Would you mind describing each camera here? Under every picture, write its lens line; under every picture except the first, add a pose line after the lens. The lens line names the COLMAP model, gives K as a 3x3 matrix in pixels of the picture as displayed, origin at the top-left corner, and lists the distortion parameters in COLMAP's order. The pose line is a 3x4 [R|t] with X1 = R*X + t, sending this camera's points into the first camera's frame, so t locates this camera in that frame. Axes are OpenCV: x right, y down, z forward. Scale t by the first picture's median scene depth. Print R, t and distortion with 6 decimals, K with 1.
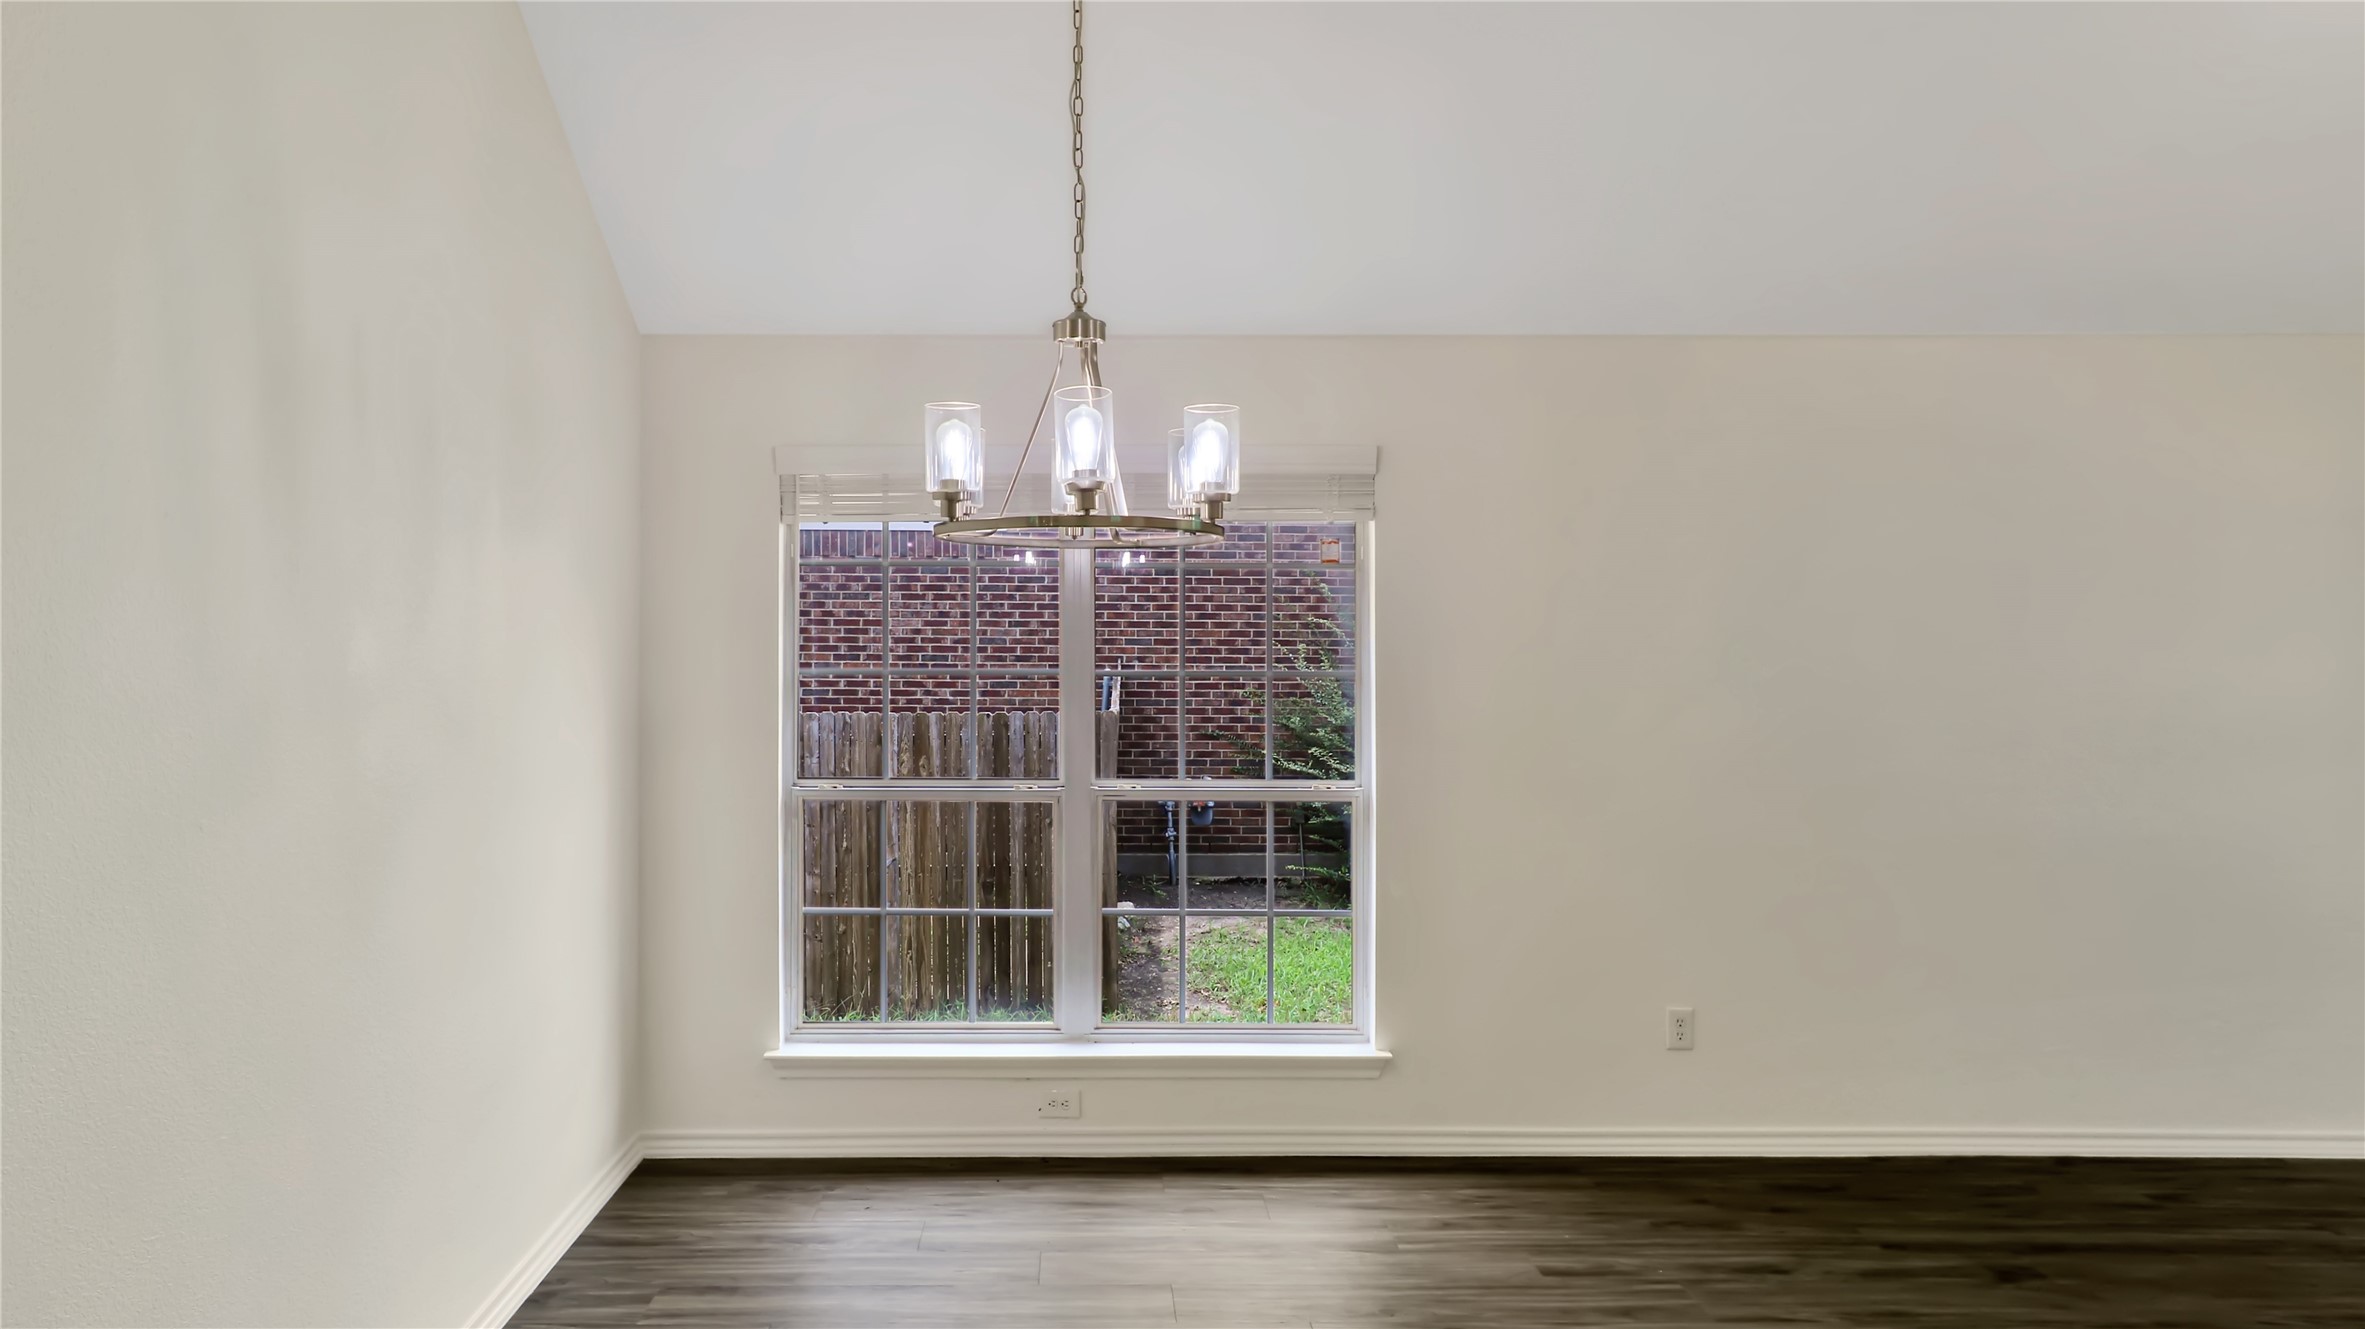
lens RADIAL K [[1298.9, 0, 1180.1], [0, 1298.9, 634.6], [0, 0, 1]] dist [0.007873, 0.001331]
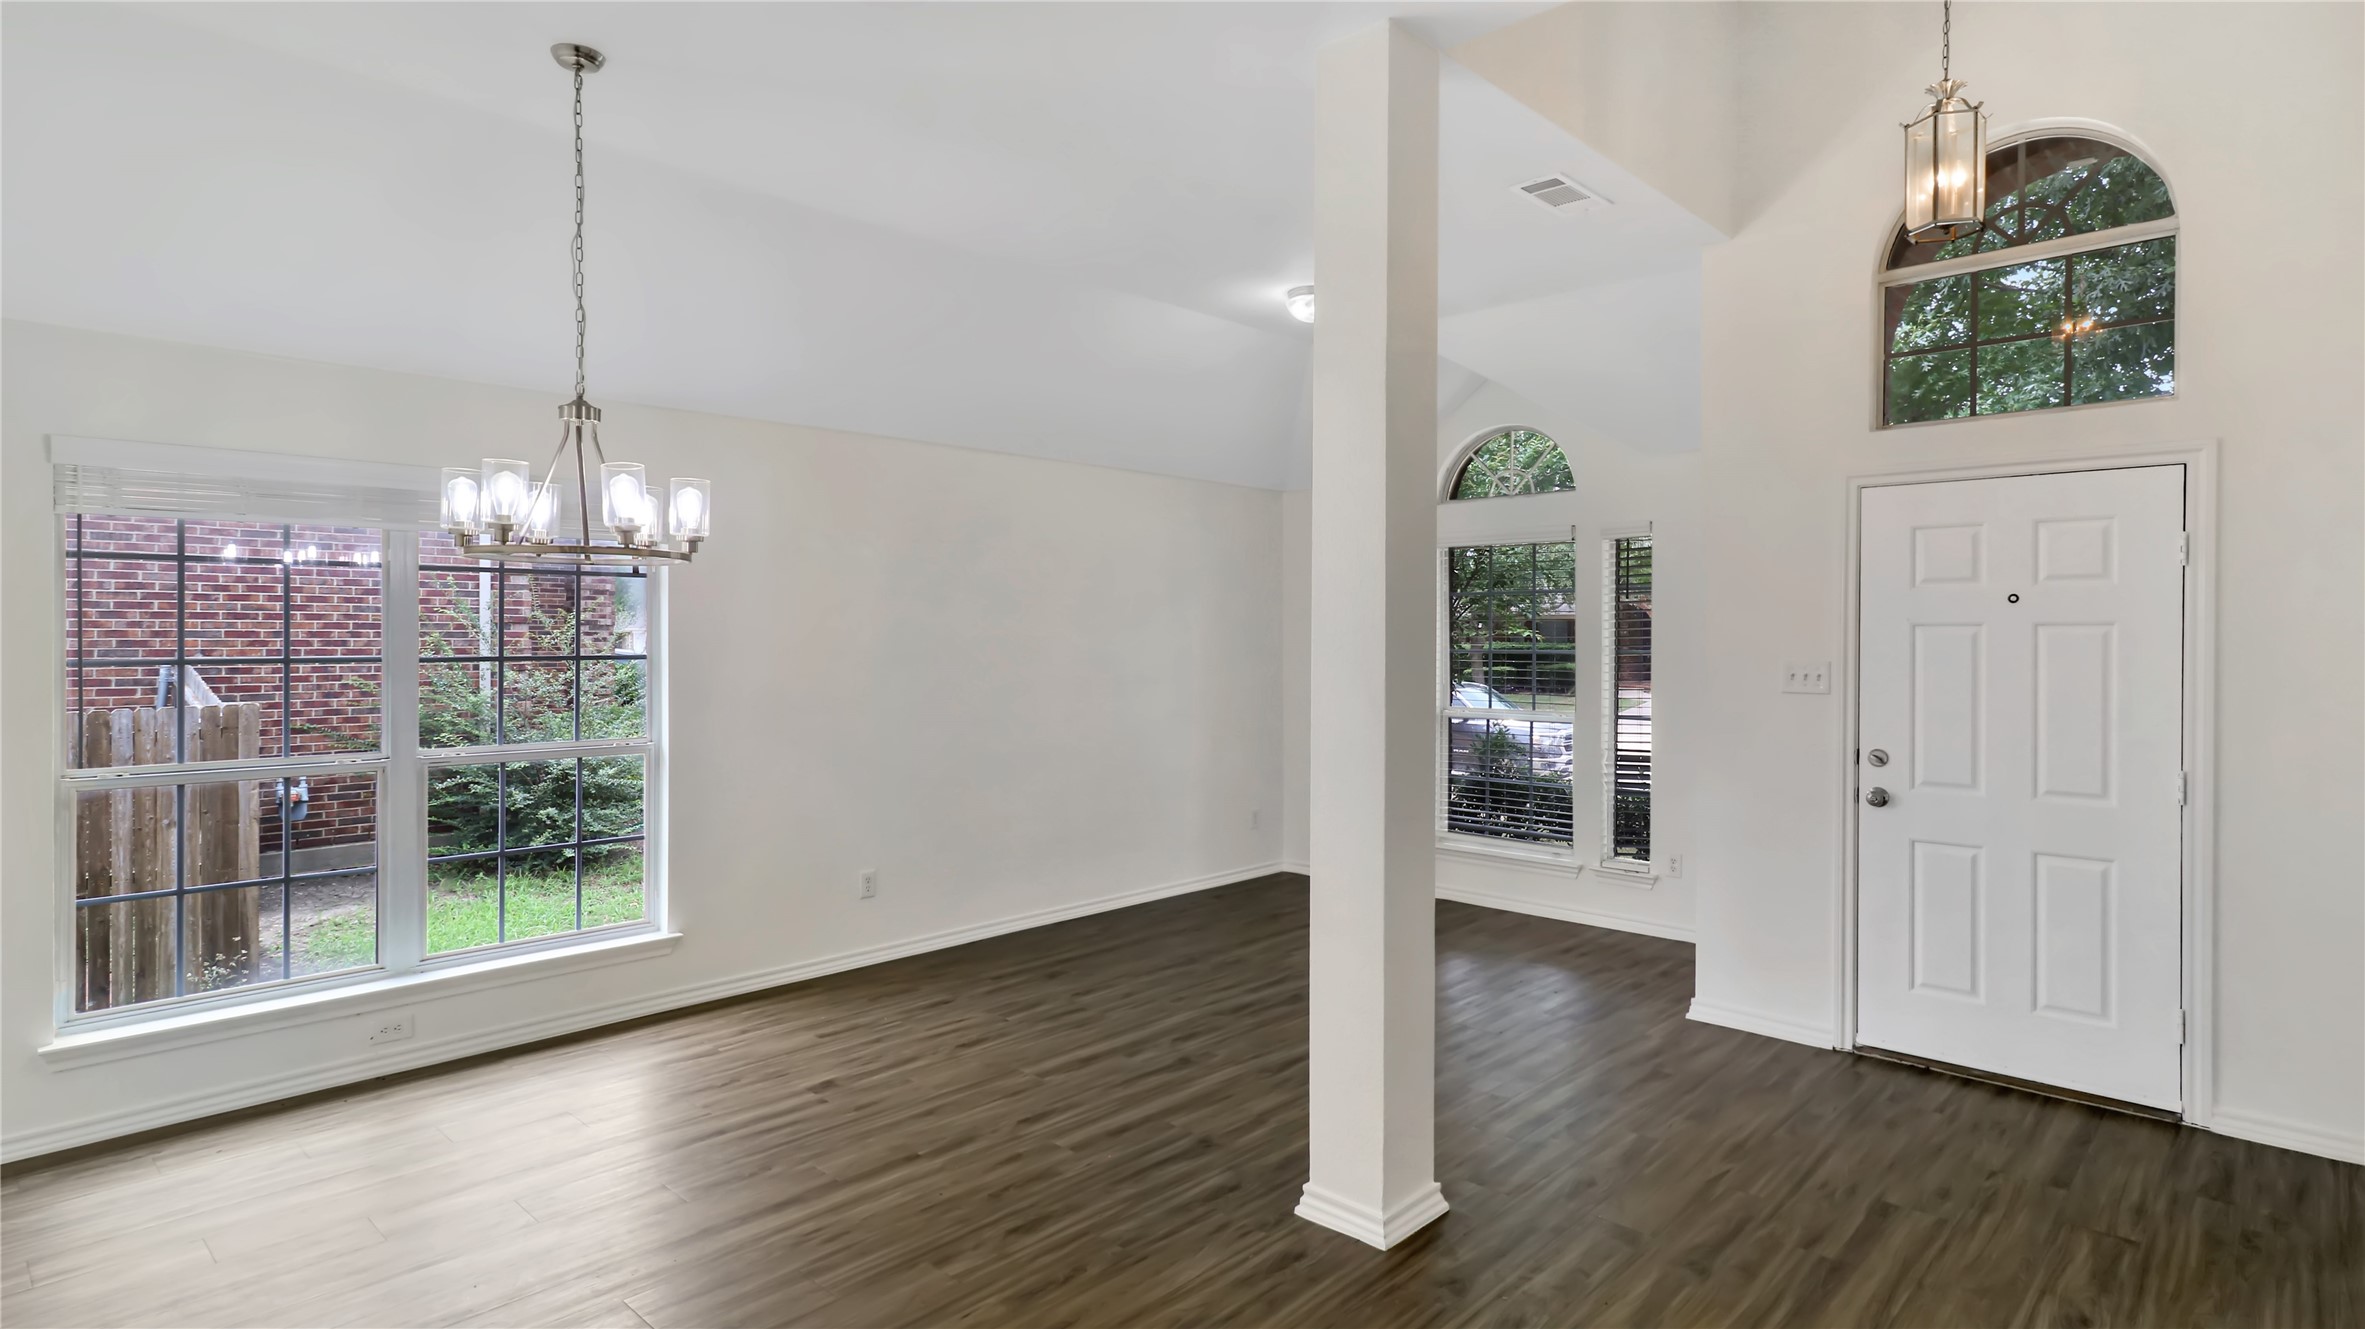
lens RADIAL K [[1240.2, 0, 1184.8], [0, 1240.2, 664.1], [0, 0, 1]] dist [-0.001327, -0.000270]
pose [[0.695147, -0.015841, 0.718693, -0.404916], [-0.004780, 0.999633, 0.026657, 0.000734], [-0.718851, -0.021966, 0.694817, -0.286411]]
